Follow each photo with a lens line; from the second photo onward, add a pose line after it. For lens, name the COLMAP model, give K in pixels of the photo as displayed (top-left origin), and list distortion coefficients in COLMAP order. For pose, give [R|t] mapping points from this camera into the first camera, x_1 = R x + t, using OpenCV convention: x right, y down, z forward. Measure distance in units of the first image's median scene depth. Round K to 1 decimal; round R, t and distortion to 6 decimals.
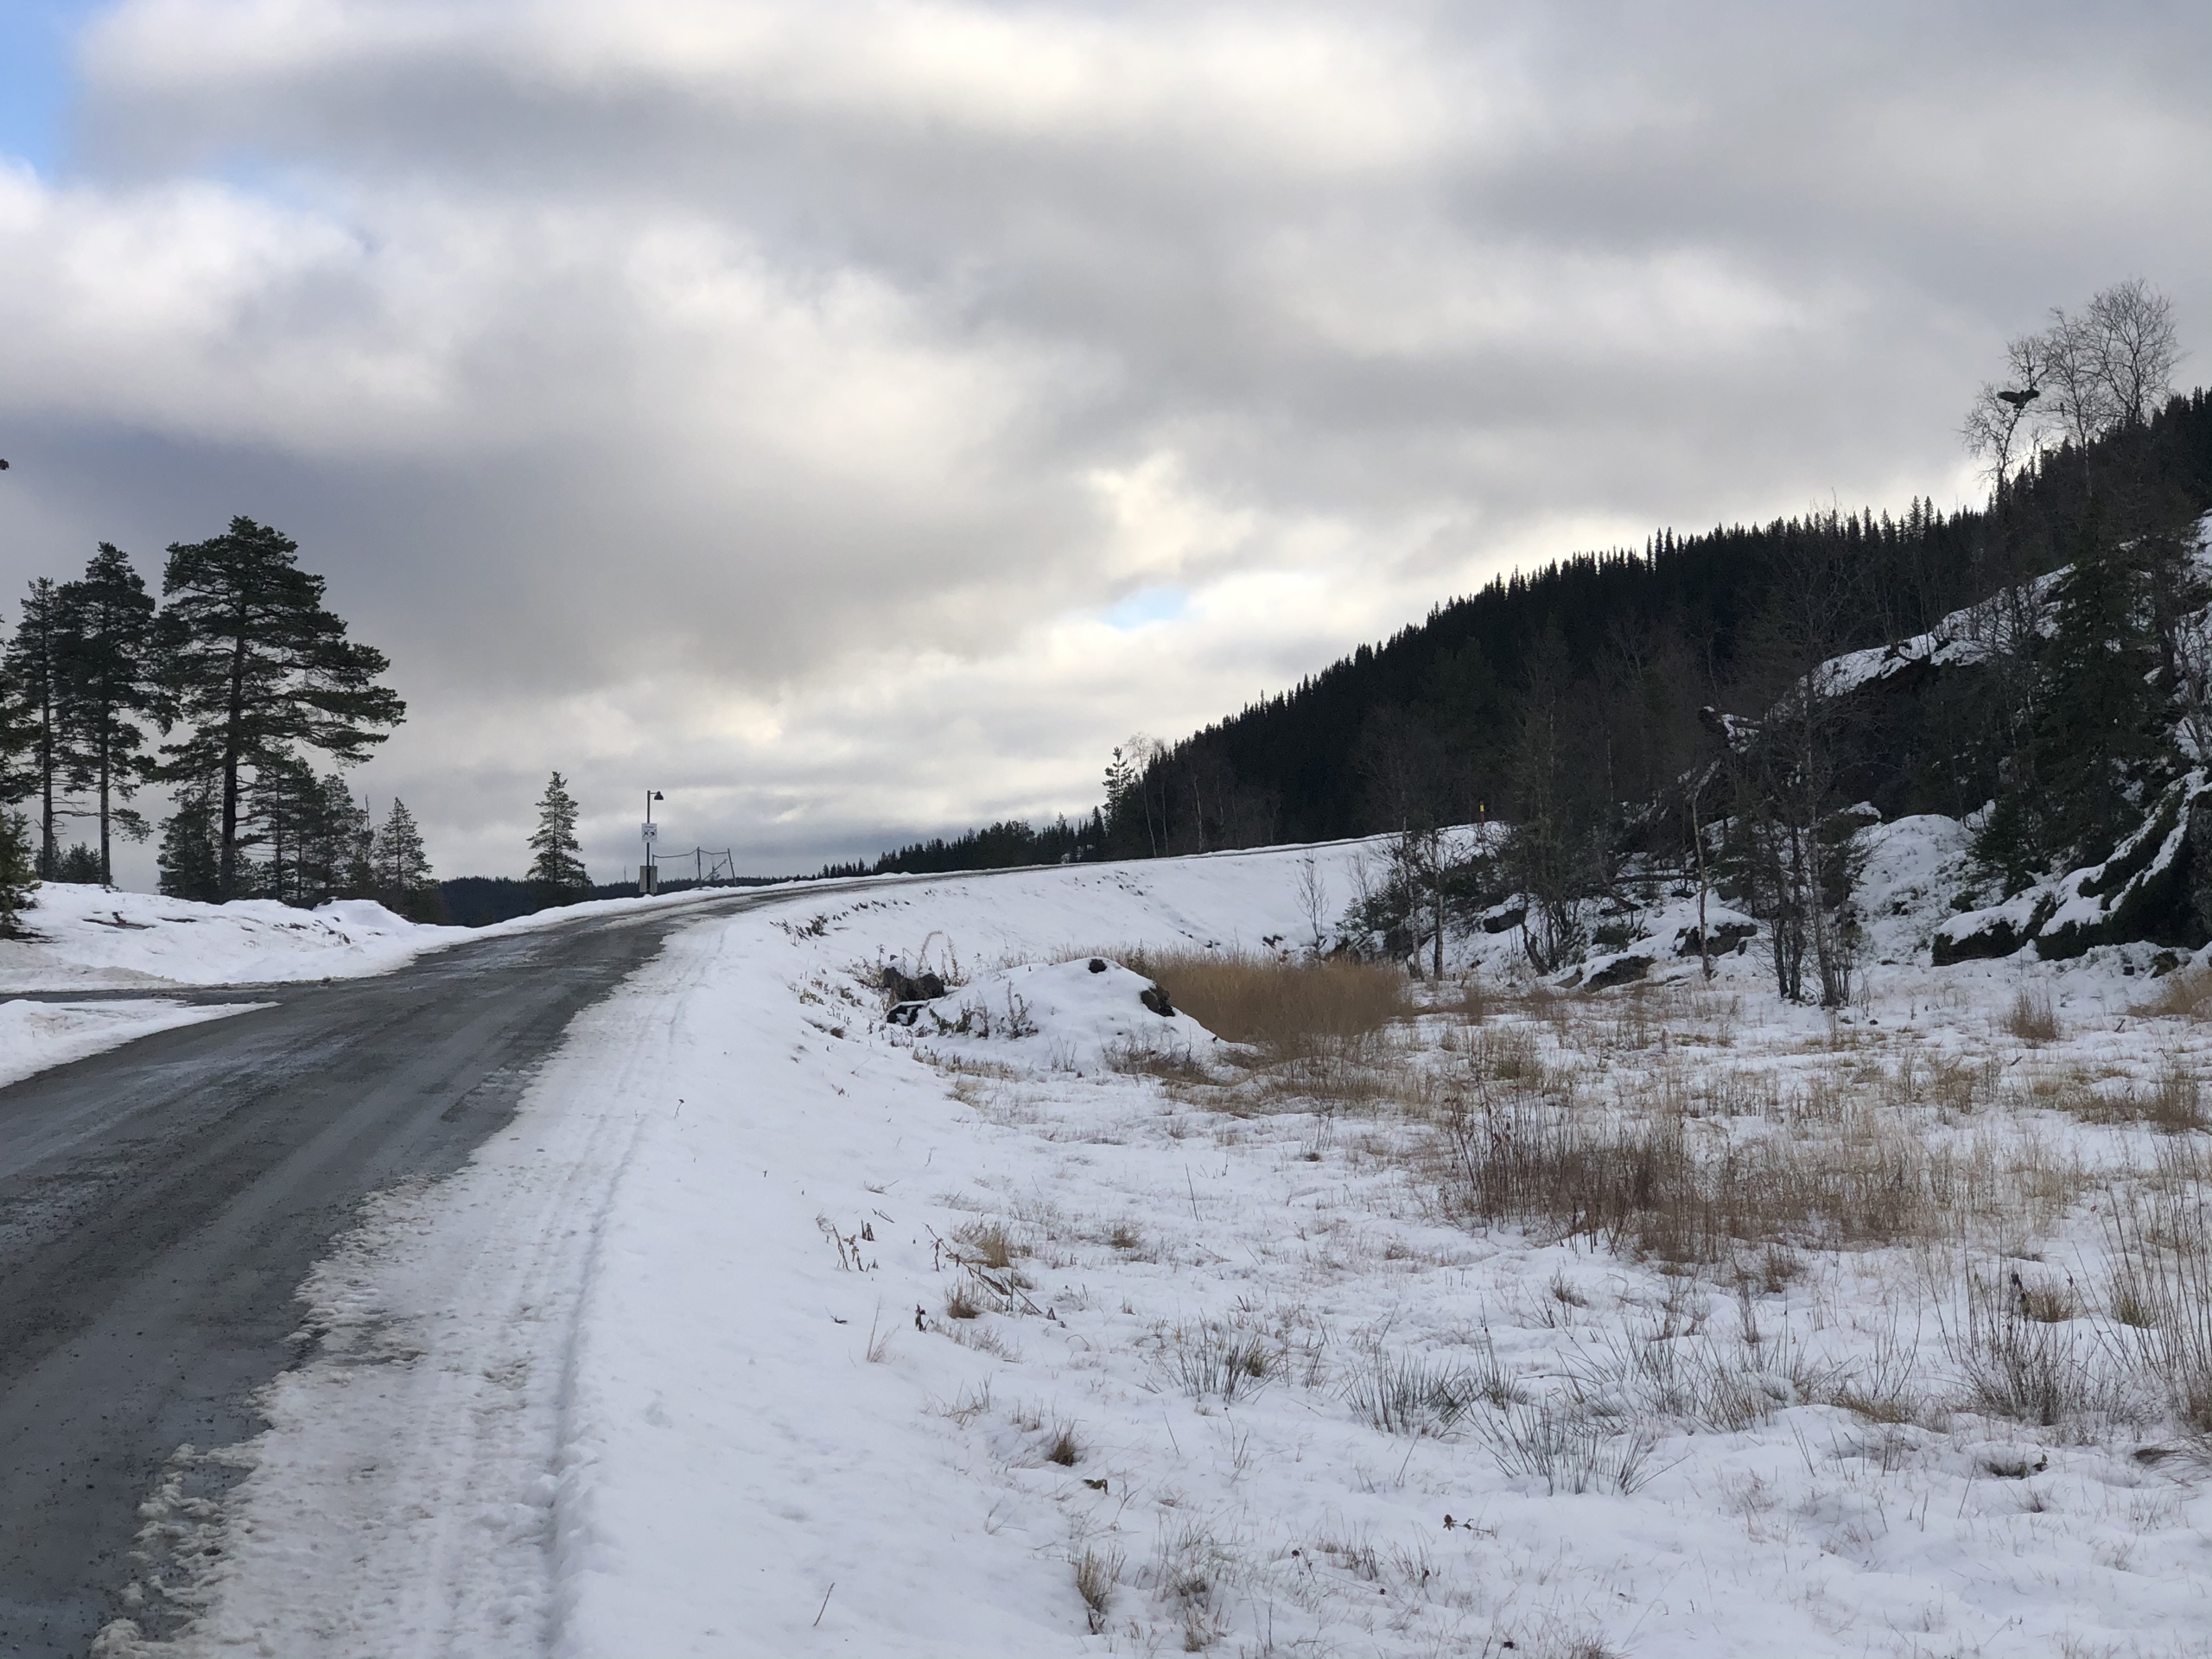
lens RADIAL K [[3735.5, 0, 1175.1], [0, 3735.5, 830.7], [0, 0, 1]] dist [-0.026689, 1.648454]
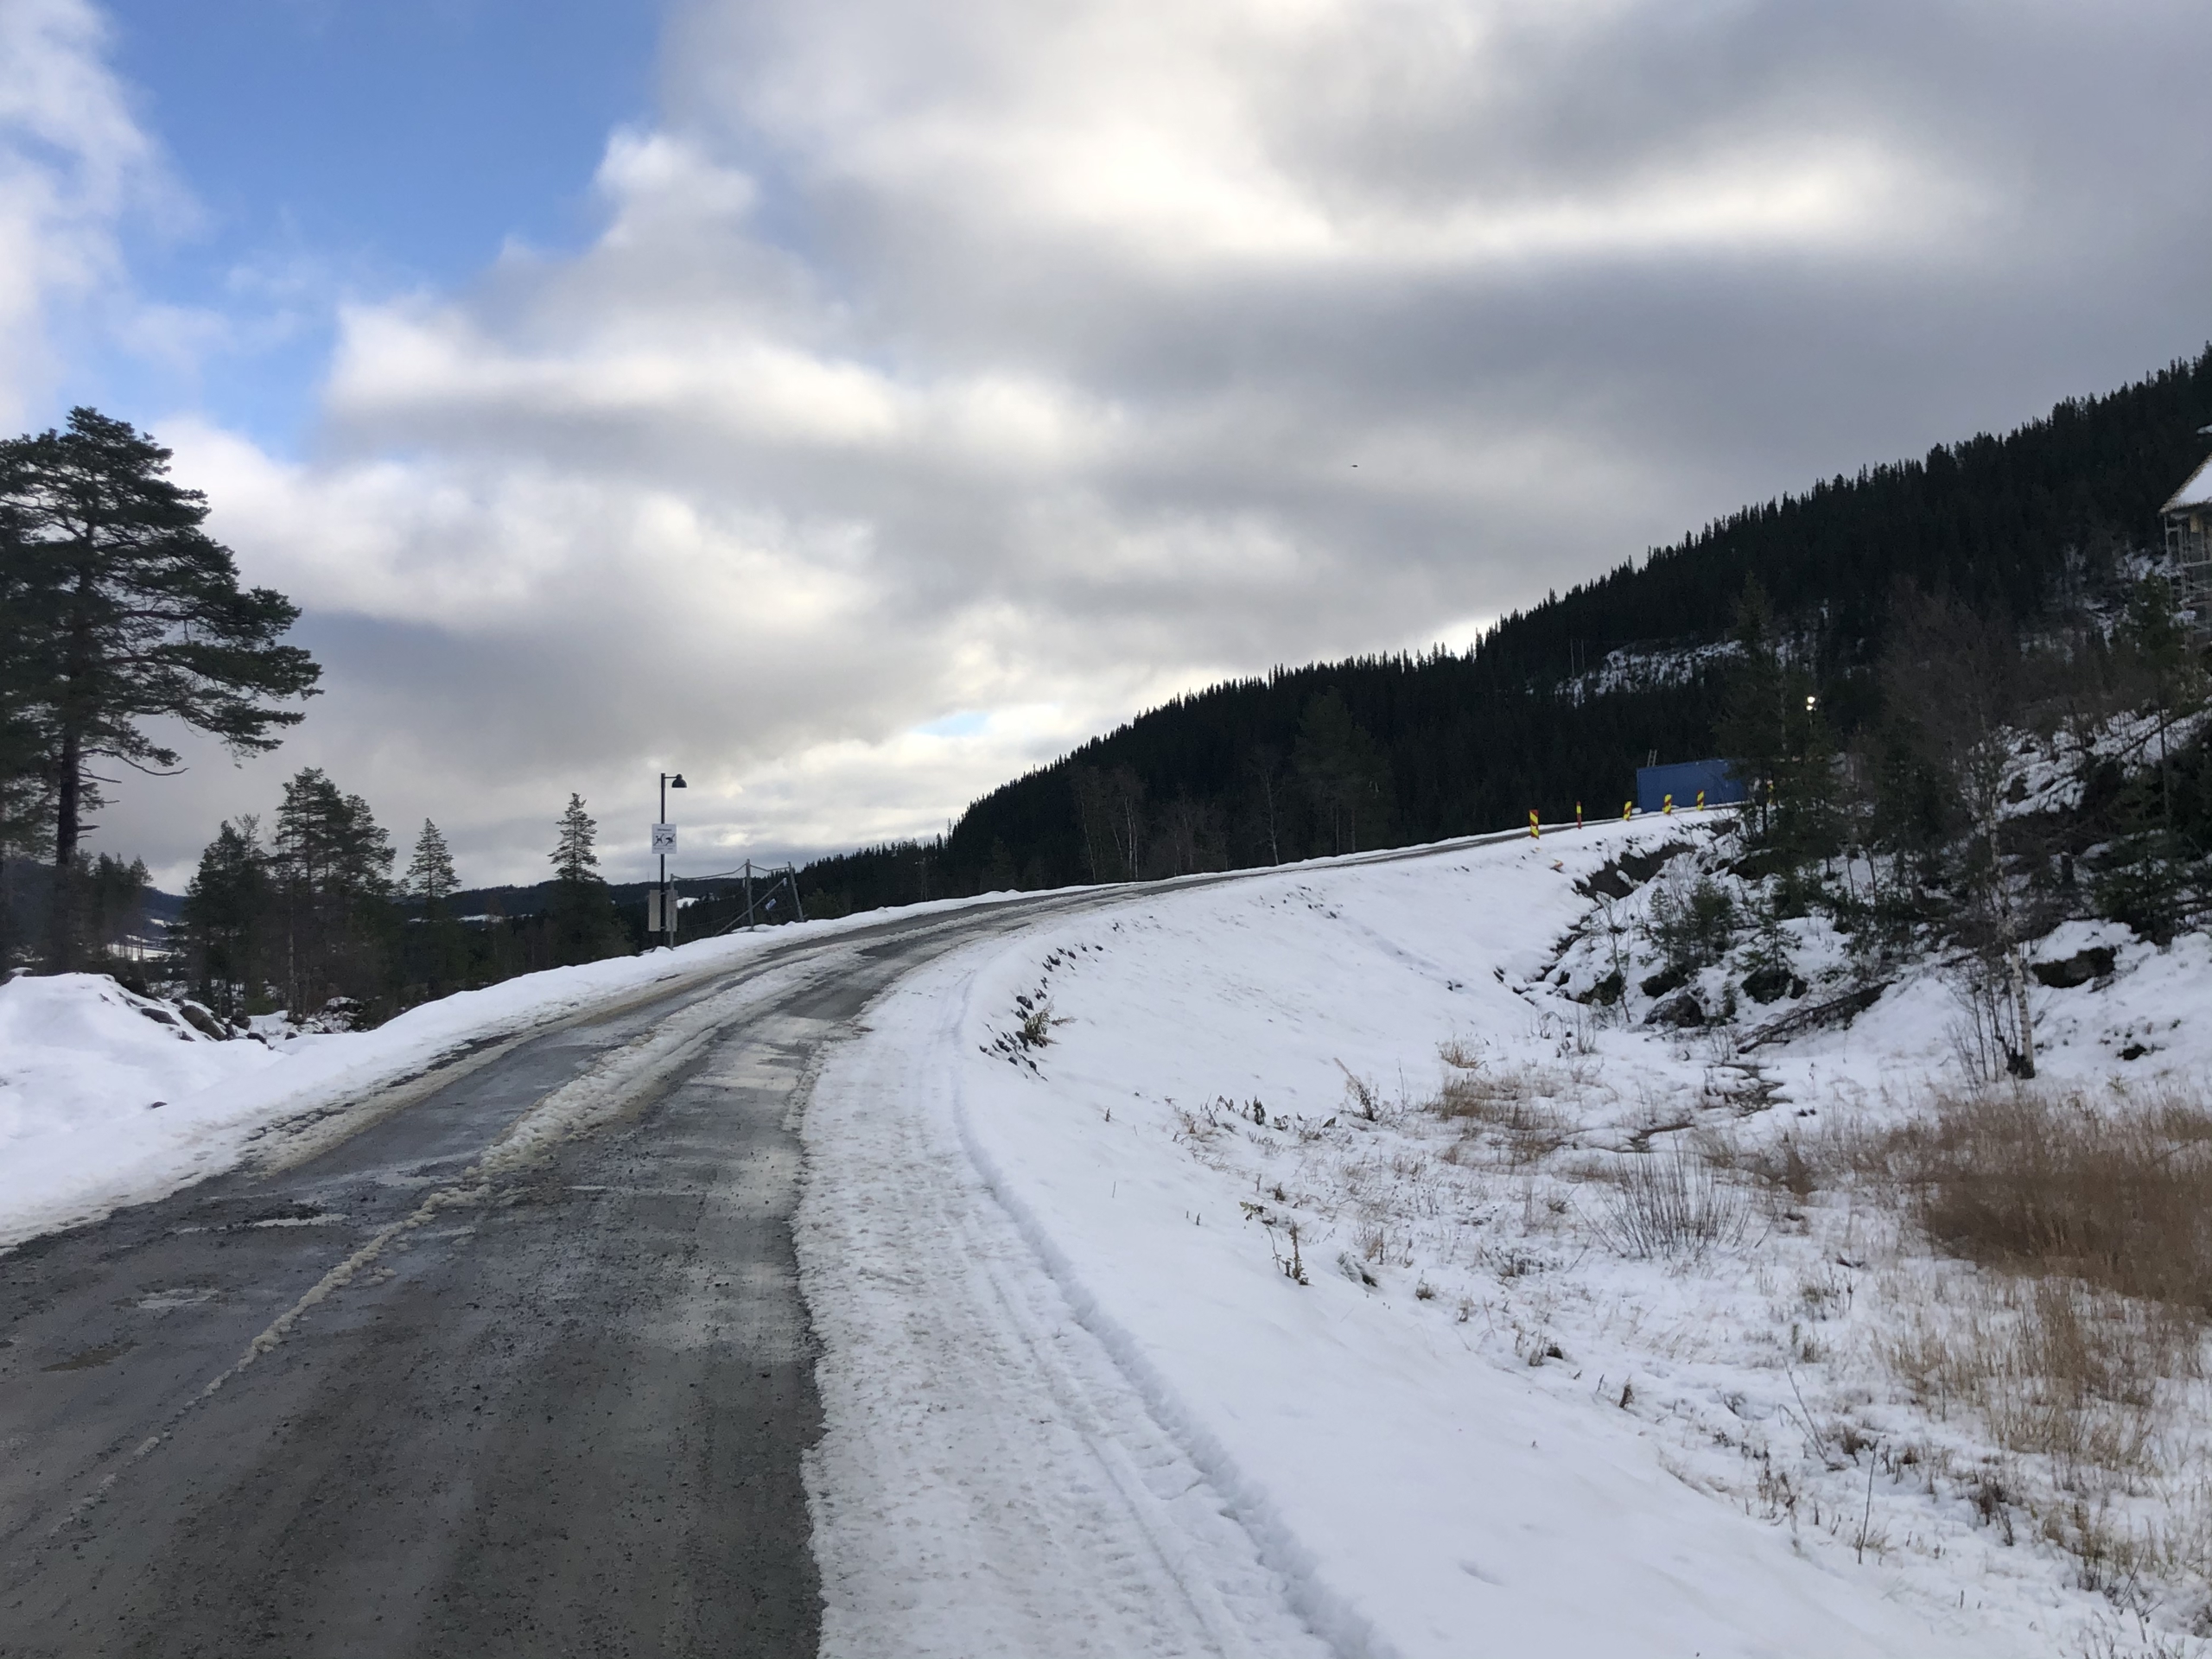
lens RADIAL K [[2034.7, 0, 1106.0], [0, 2034.7, 829.5], [0, 0, 1]] dist [0.162112, -0.334601]
pose [[0.997268, -0.008693, 0.073354, -0.178671], [0.009391, 0.999914, -0.009175, 0.005988], [-0.073268, 0.009839, 0.997264, 1.266365]]
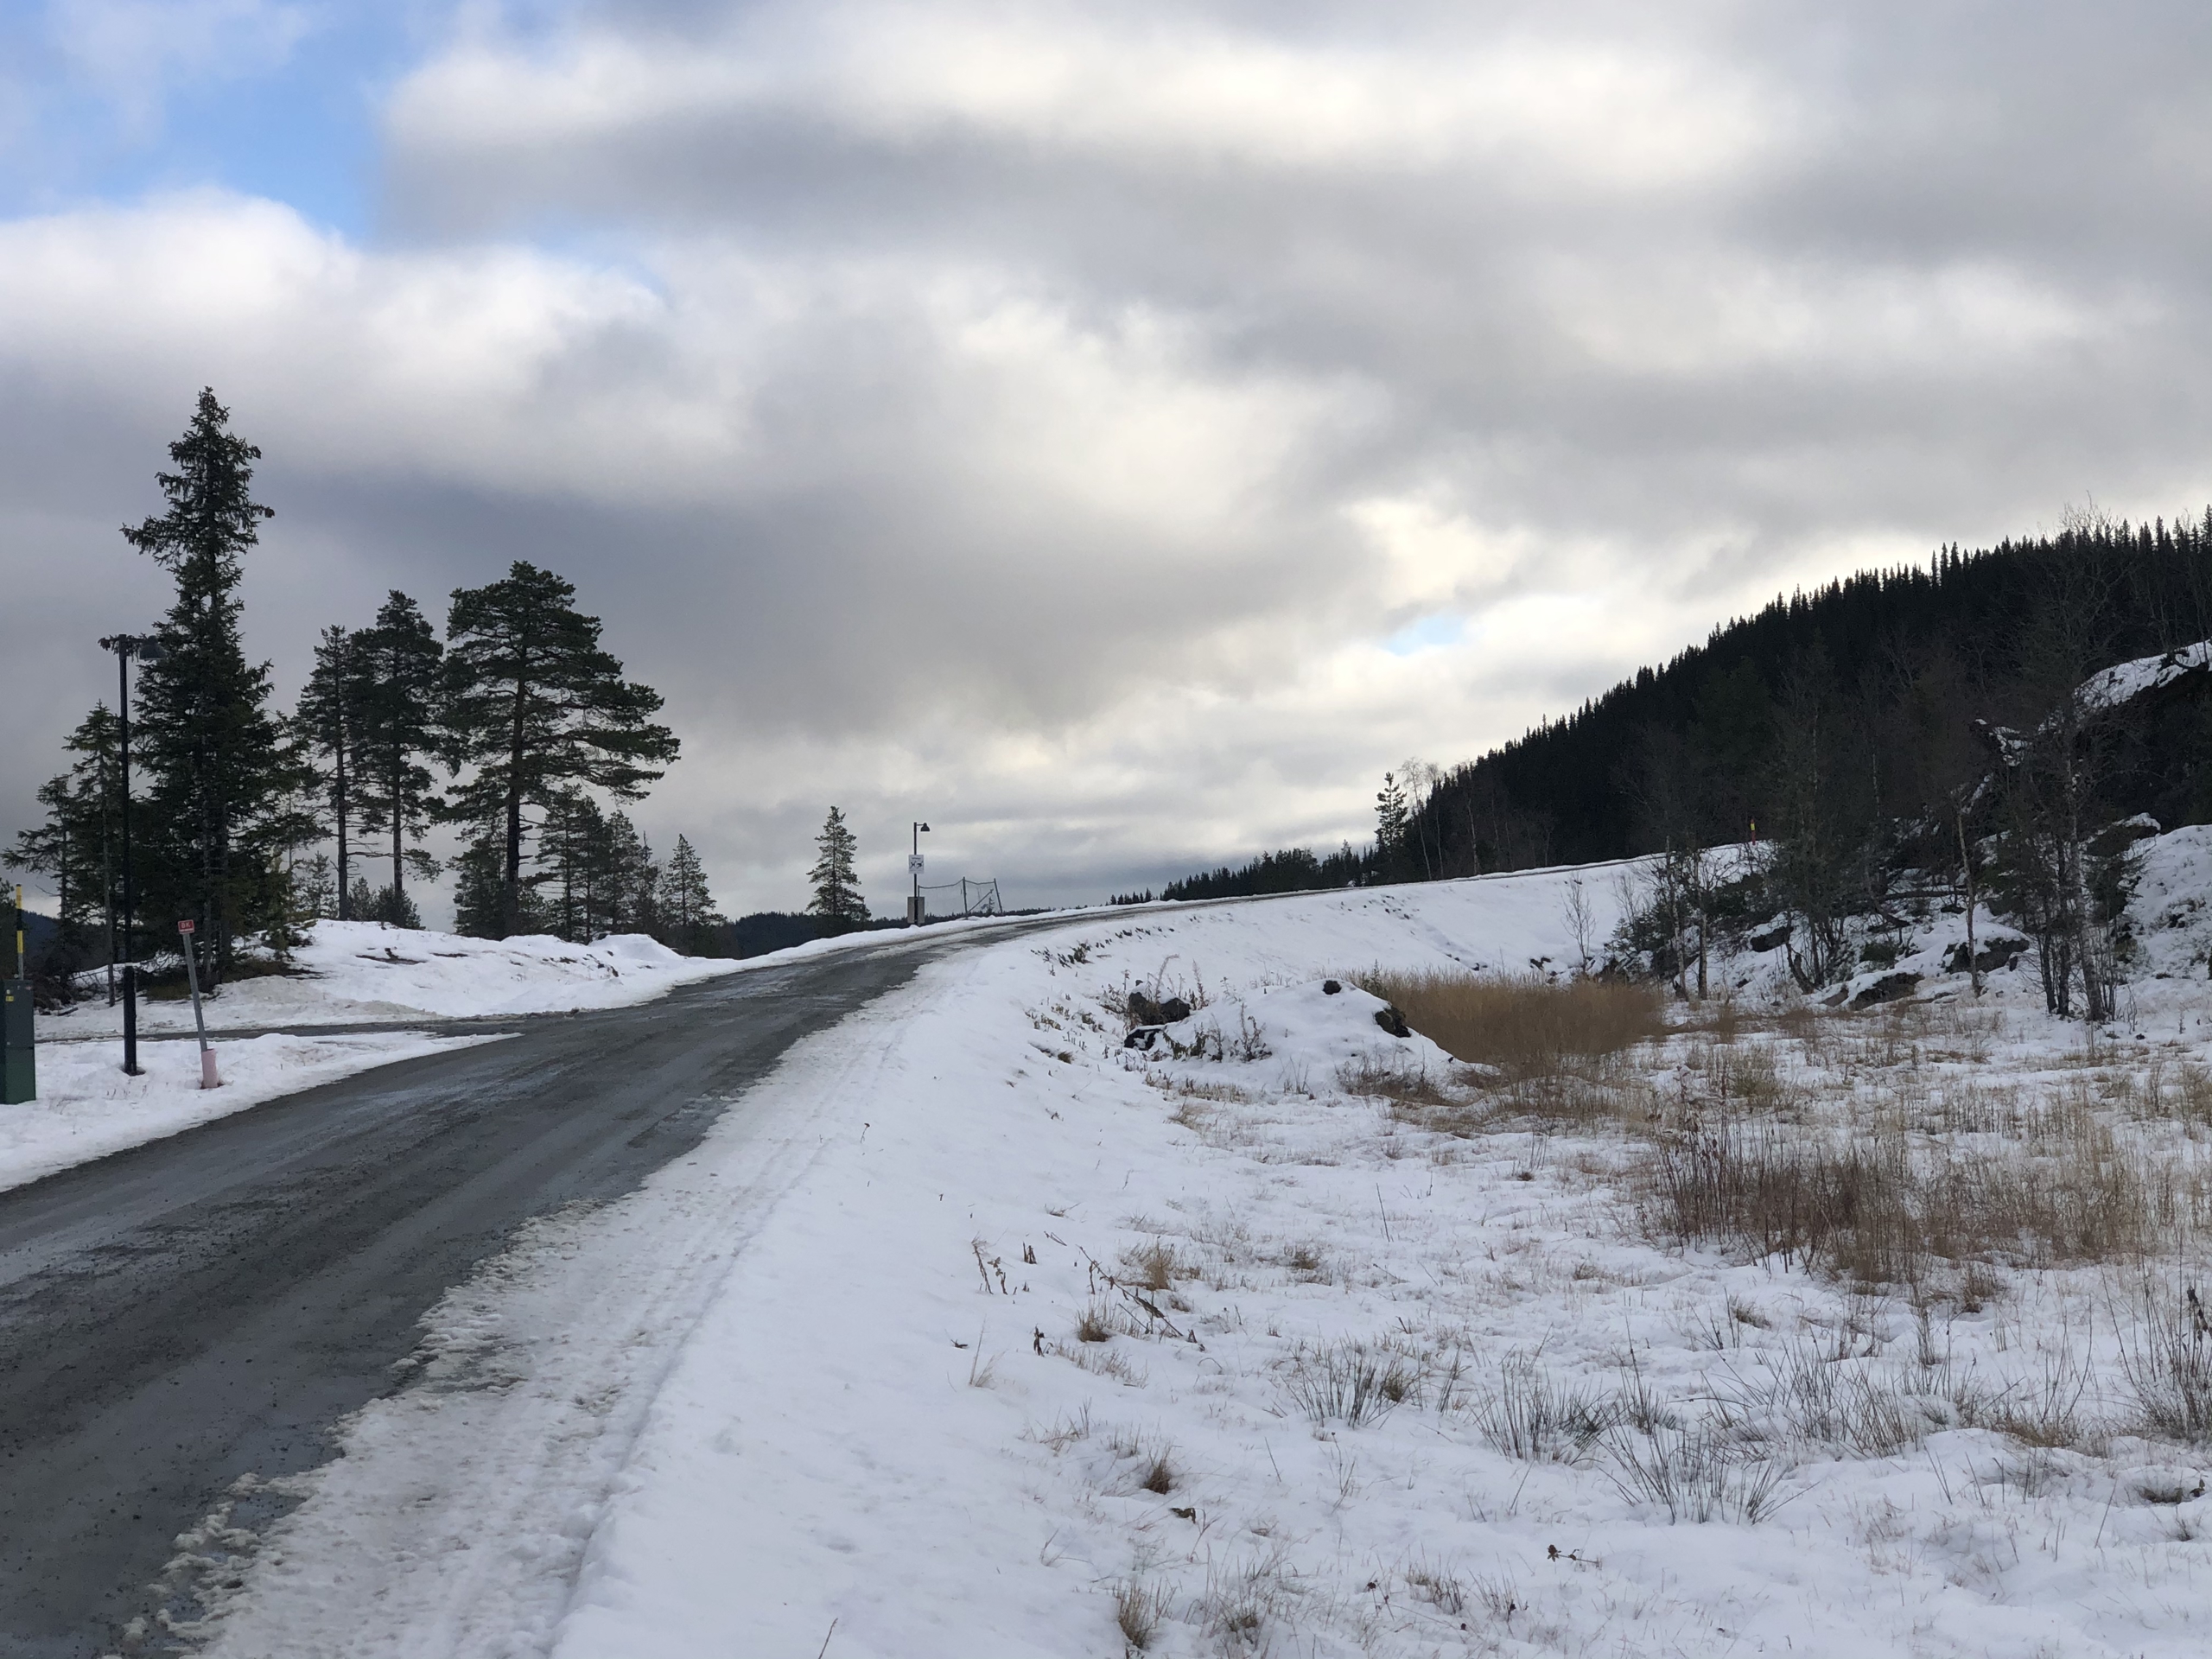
lens RADIAL K [[3709.4, 0, 1174.4], [0, 3709.4, 790.1], [0, 0, 1]] dist [0.032929, 0.983212]
pose [[0.996890, -0.017098, -0.076929, 0.012585], [0.015673, 0.999695, -0.019088, 0.001677], [0.077232, 0.017823, 0.996854, 0.009990]]
